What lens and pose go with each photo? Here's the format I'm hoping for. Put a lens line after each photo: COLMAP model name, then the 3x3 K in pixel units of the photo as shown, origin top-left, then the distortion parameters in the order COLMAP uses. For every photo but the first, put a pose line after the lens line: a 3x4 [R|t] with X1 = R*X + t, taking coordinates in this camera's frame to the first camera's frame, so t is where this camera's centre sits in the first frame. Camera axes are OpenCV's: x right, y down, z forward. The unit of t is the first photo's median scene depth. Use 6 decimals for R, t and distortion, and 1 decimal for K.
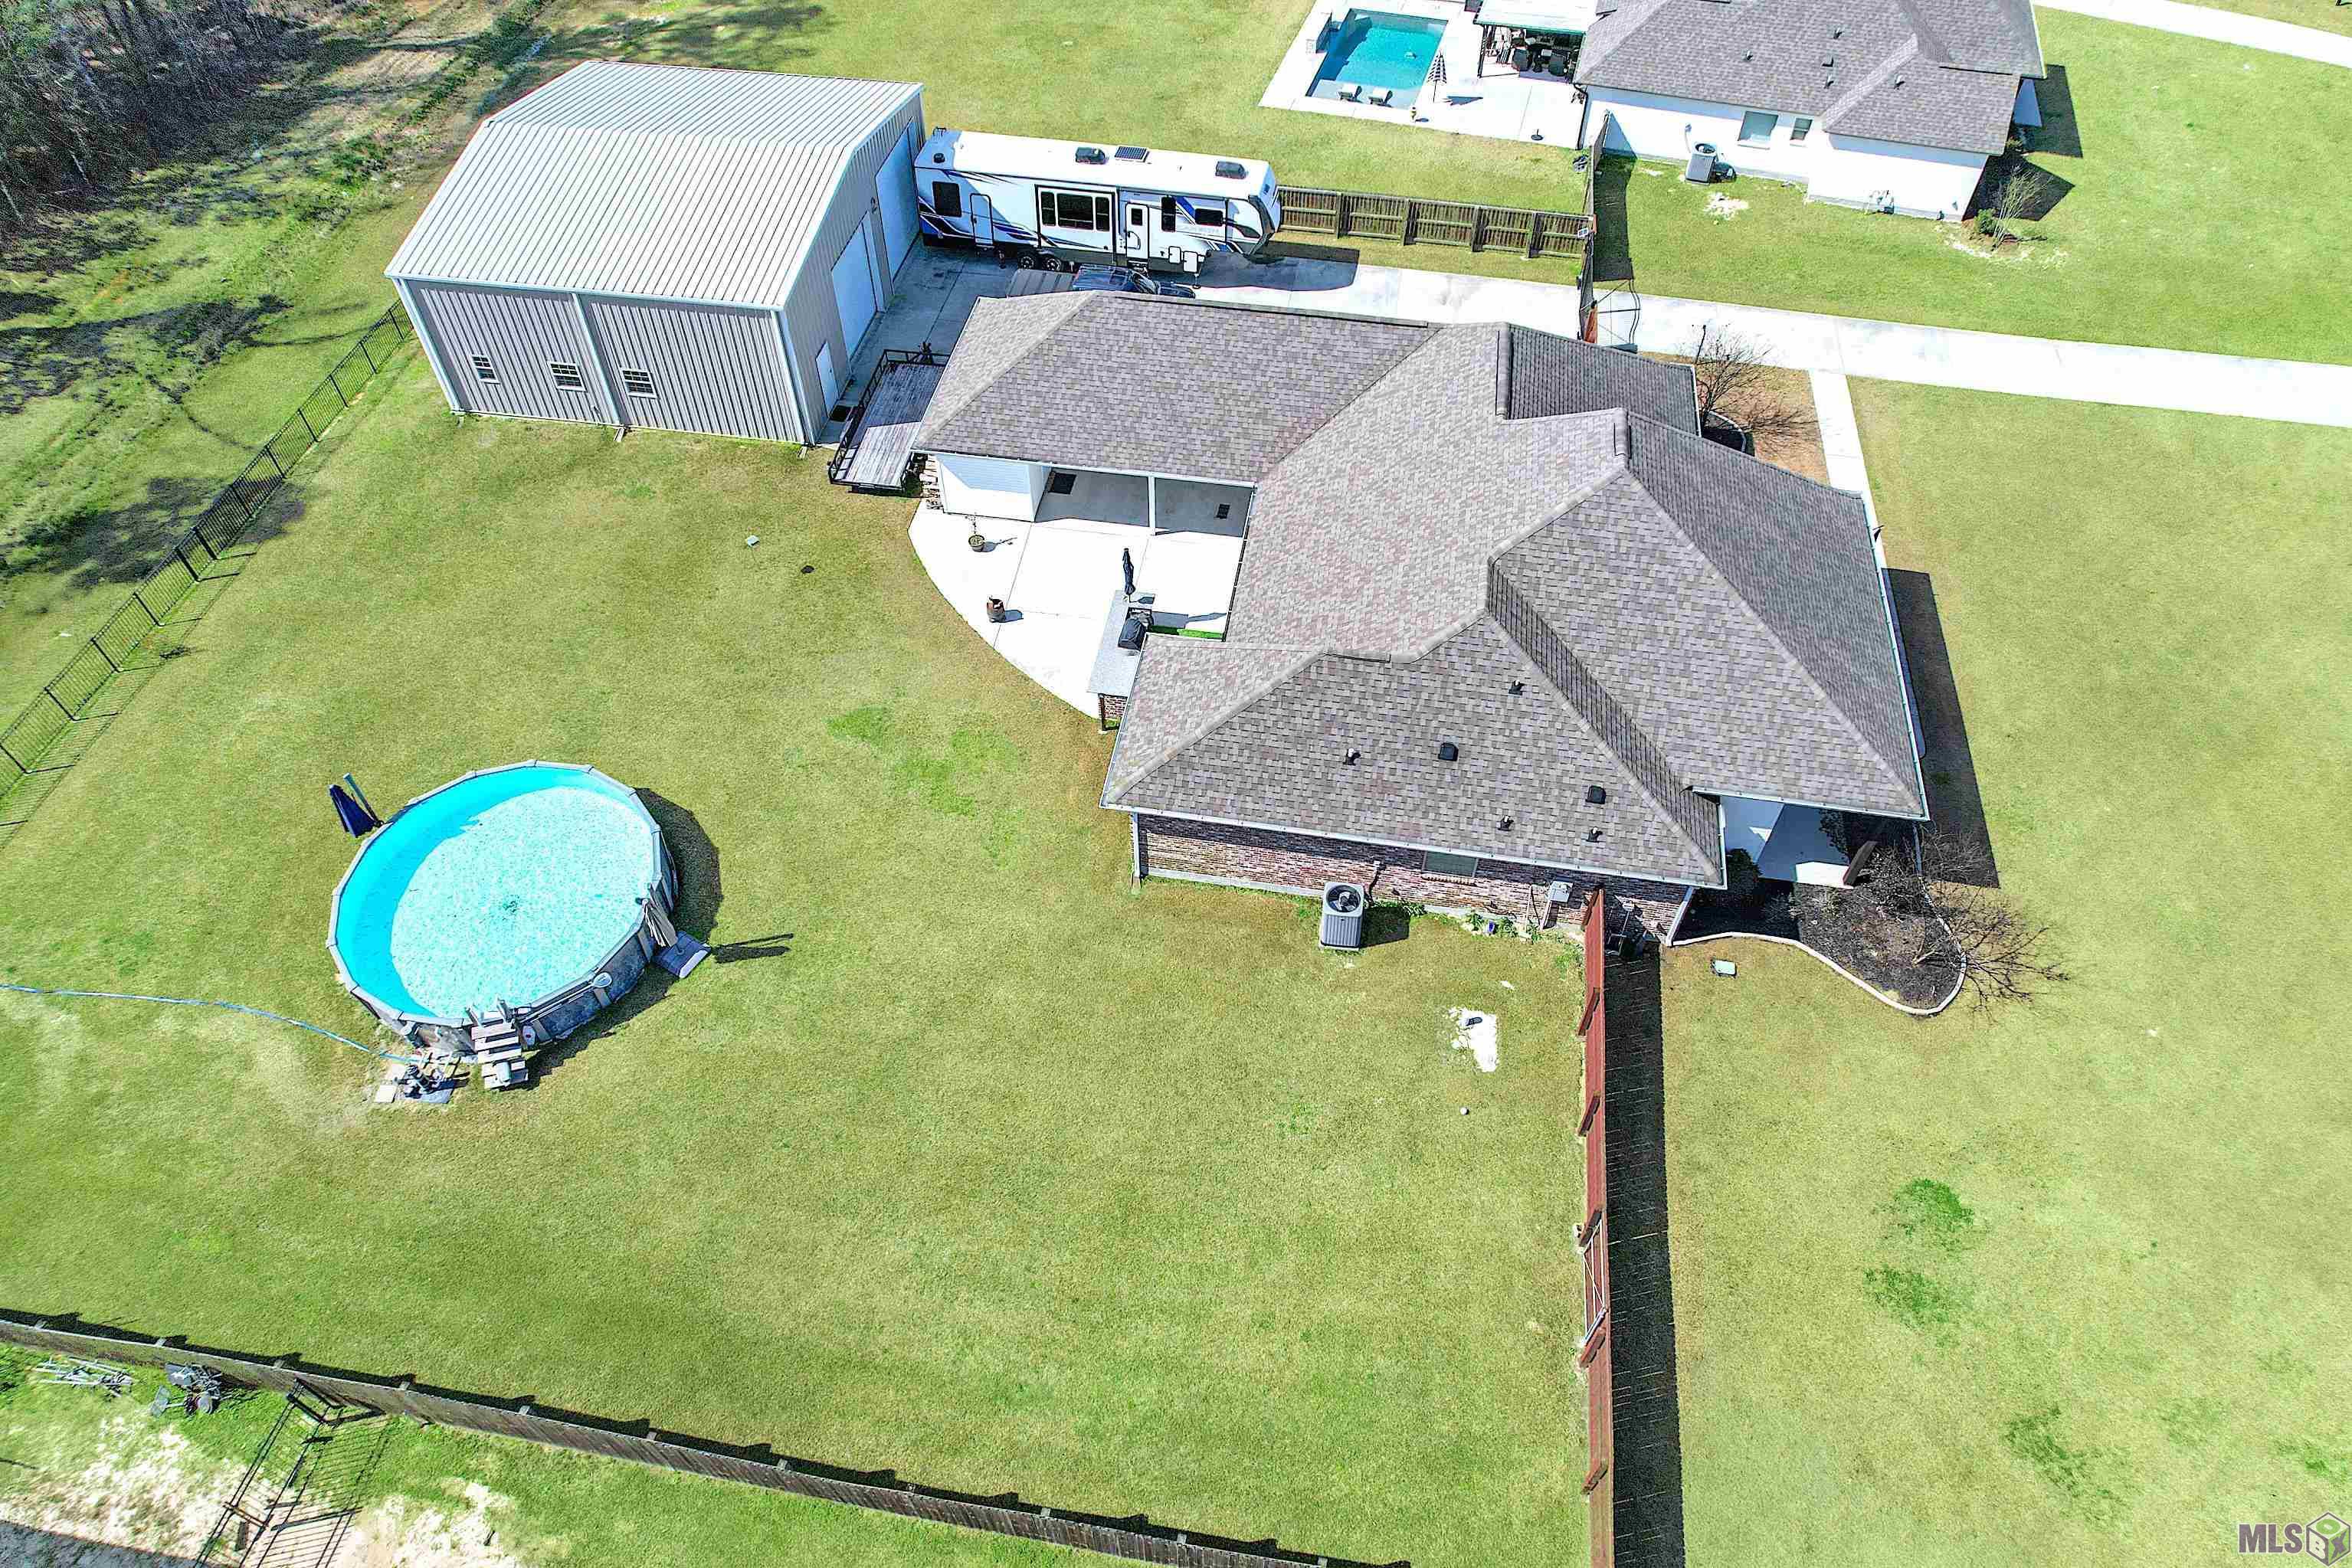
lens RADIAL K [[1502.8, 0, 1189.9], [0, 1502.8, 783.0], [0, 0, 1]] dist [-0.076306, 0.074007]
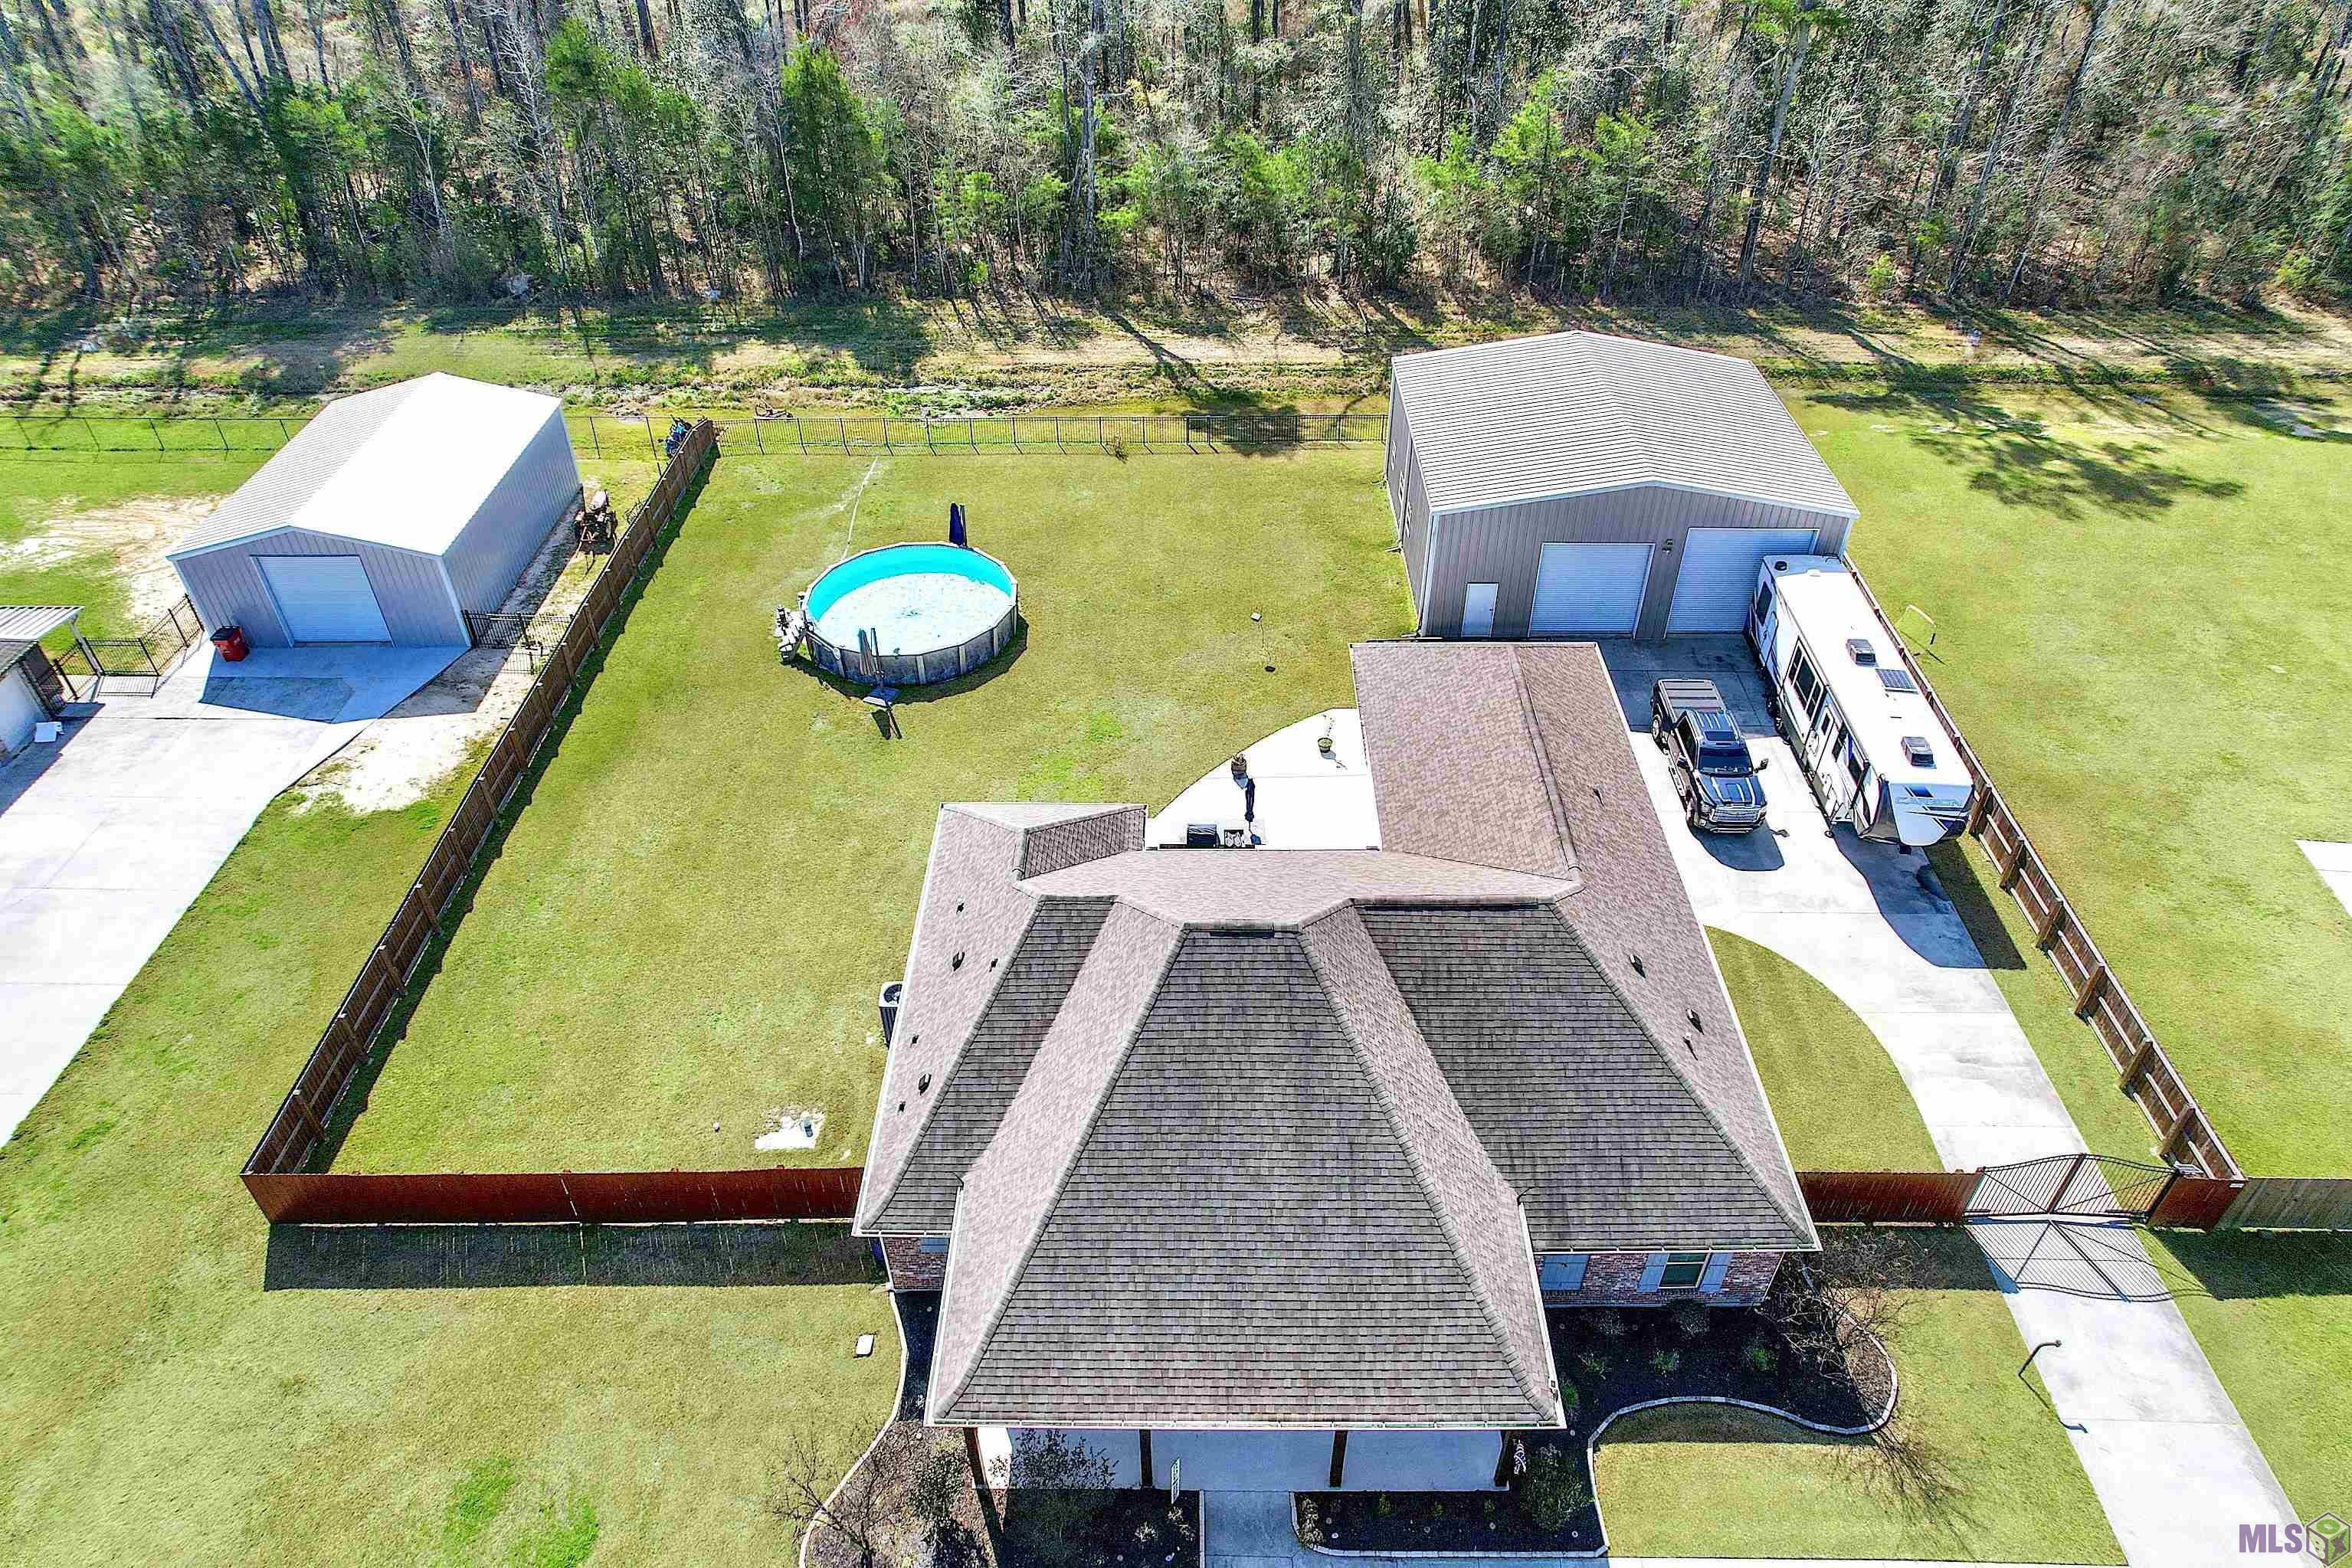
lens RADIAL K [[1502.8, 0, 1189.9], [0, 1502.8, 783.0], [0, 0, 1]] dist [-0.076306, 0.074007]
pose [[0.157221, 0.616173, -0.771760, 0.567352], [-0.752697, 0.580672, 0.310271, -0.328239], [0.639319, 0.532120, 0.555085, 0.277193]]
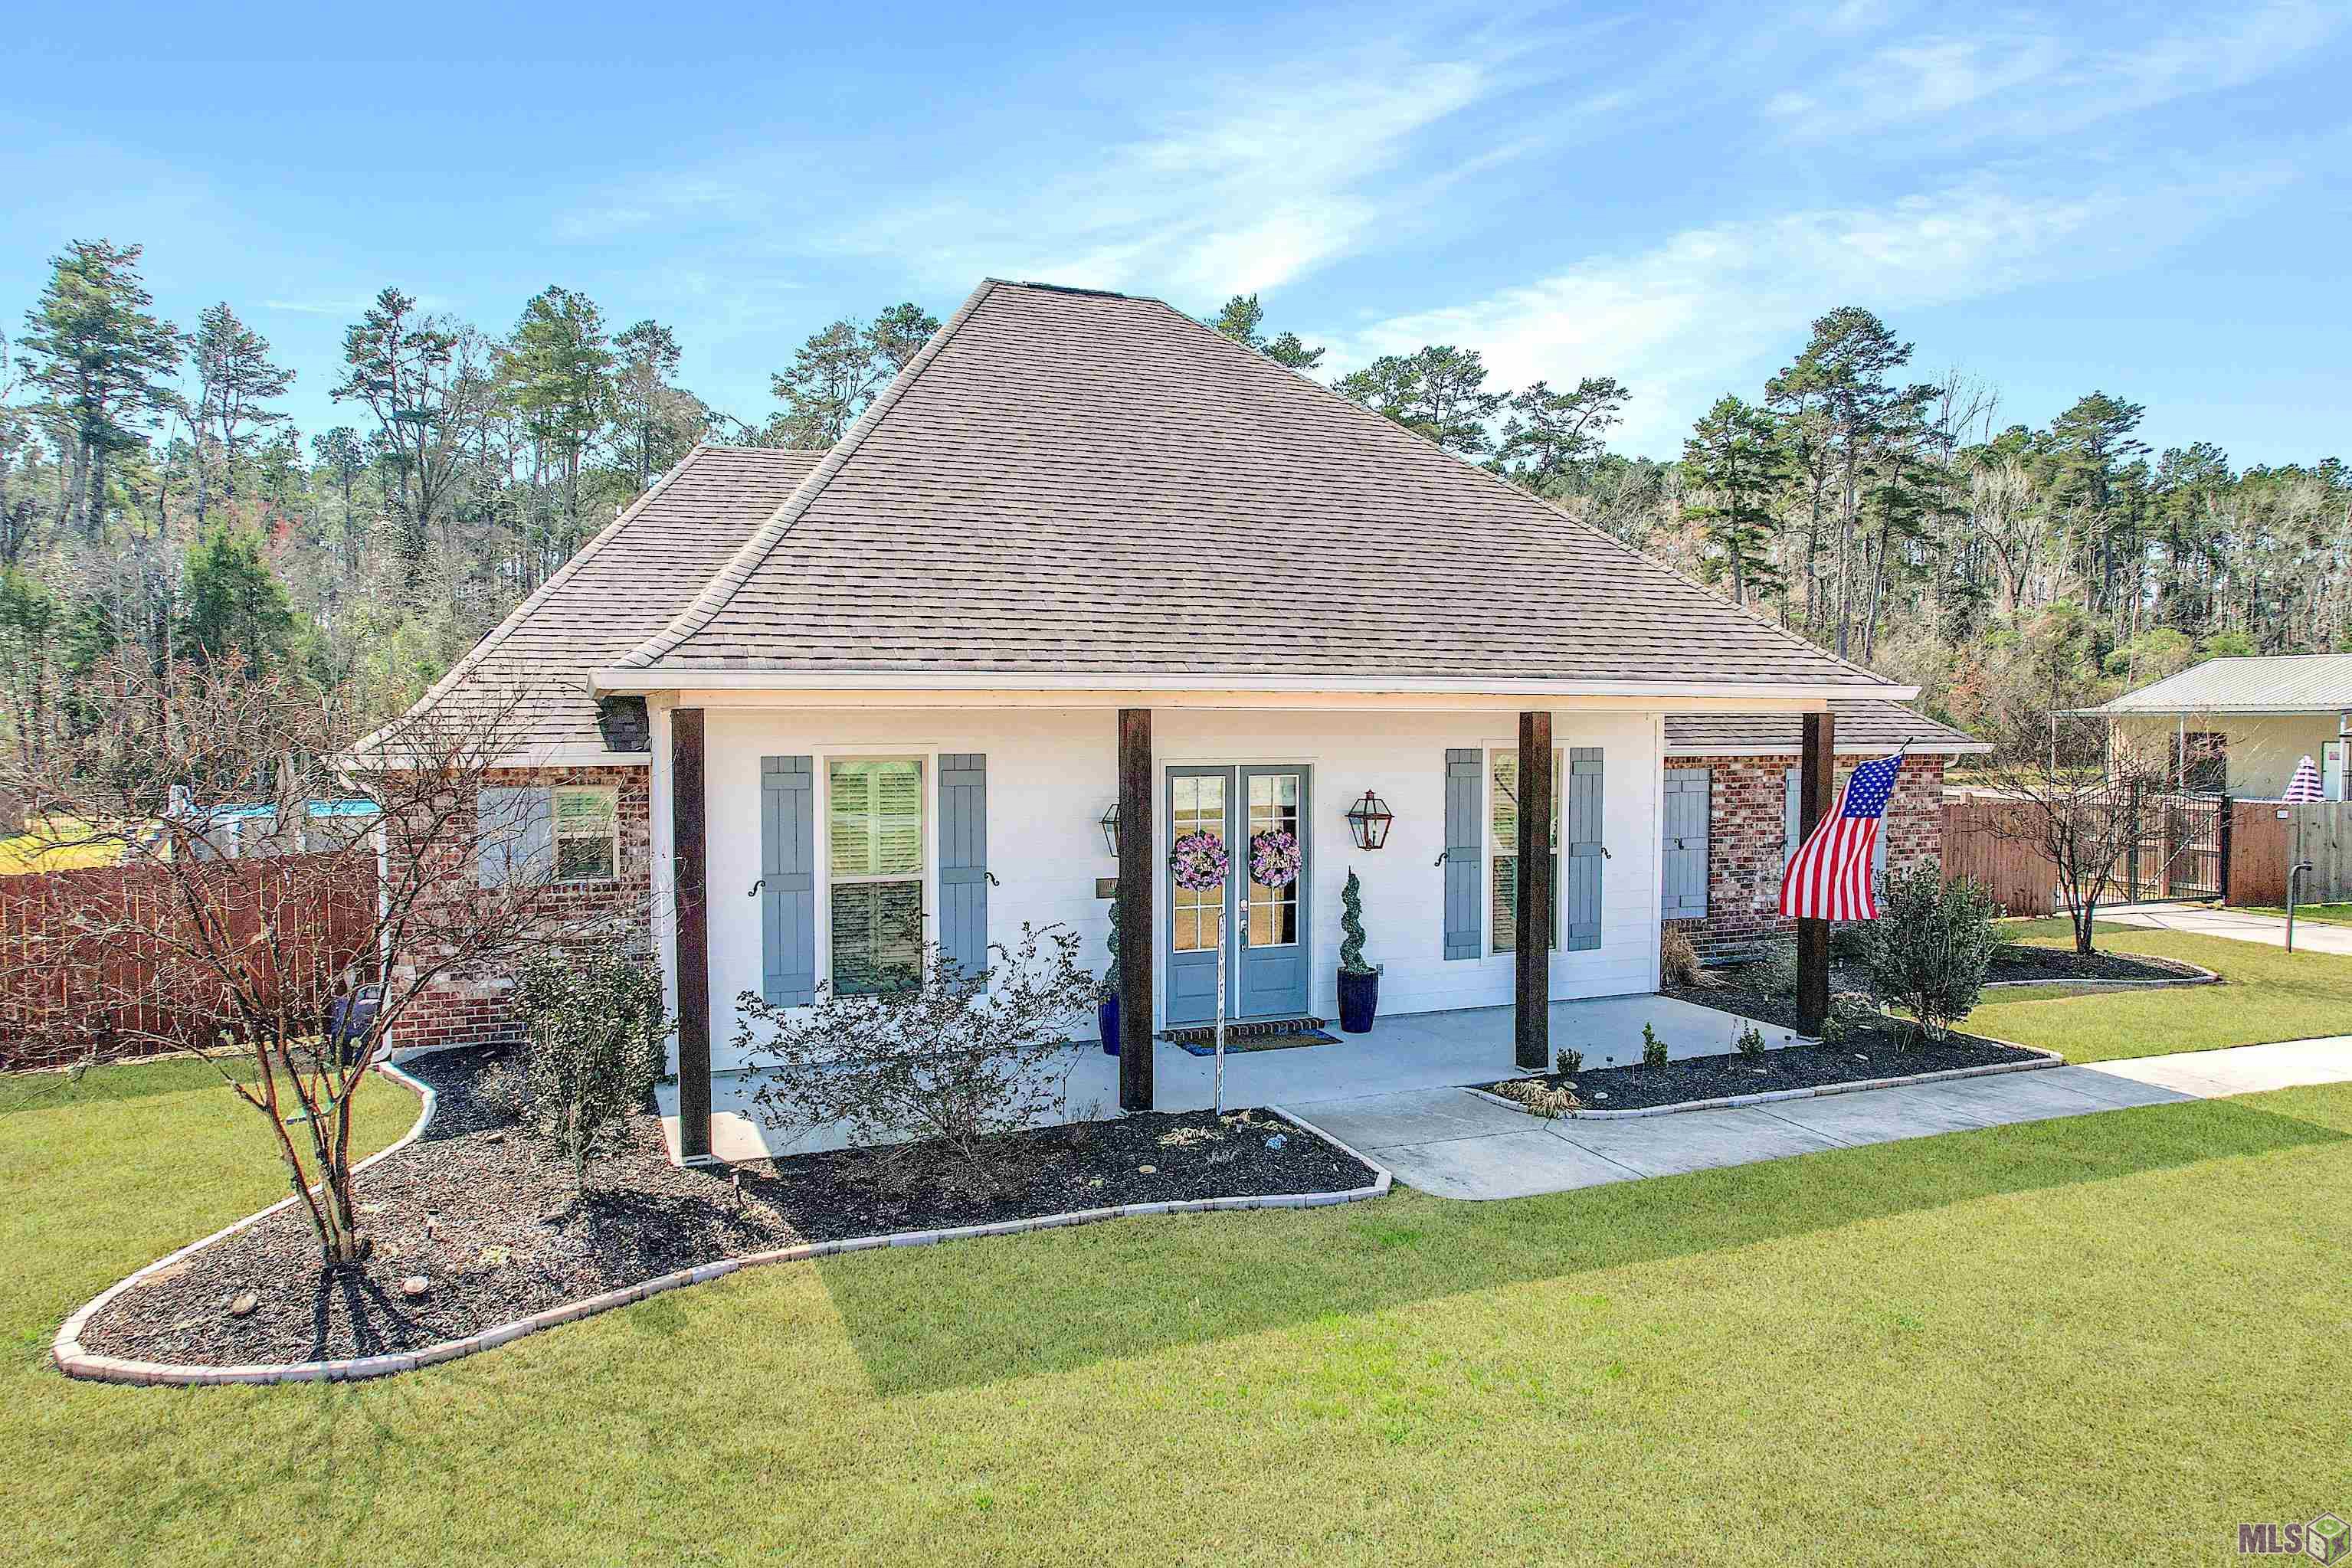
lens RADIAL K [[1502.8, 0, 1189.9], [0, 1502.8, 783.0], [0, 0, 1]] dist [-0.076306, 0.074007]
pose [[0.527616, 0.025597, -0.849097, 0.492289], [-0.647627, 0.658959, -0.382560, 0.043830], [0.549728, 0.751743, 0.364255, 0.591402]]
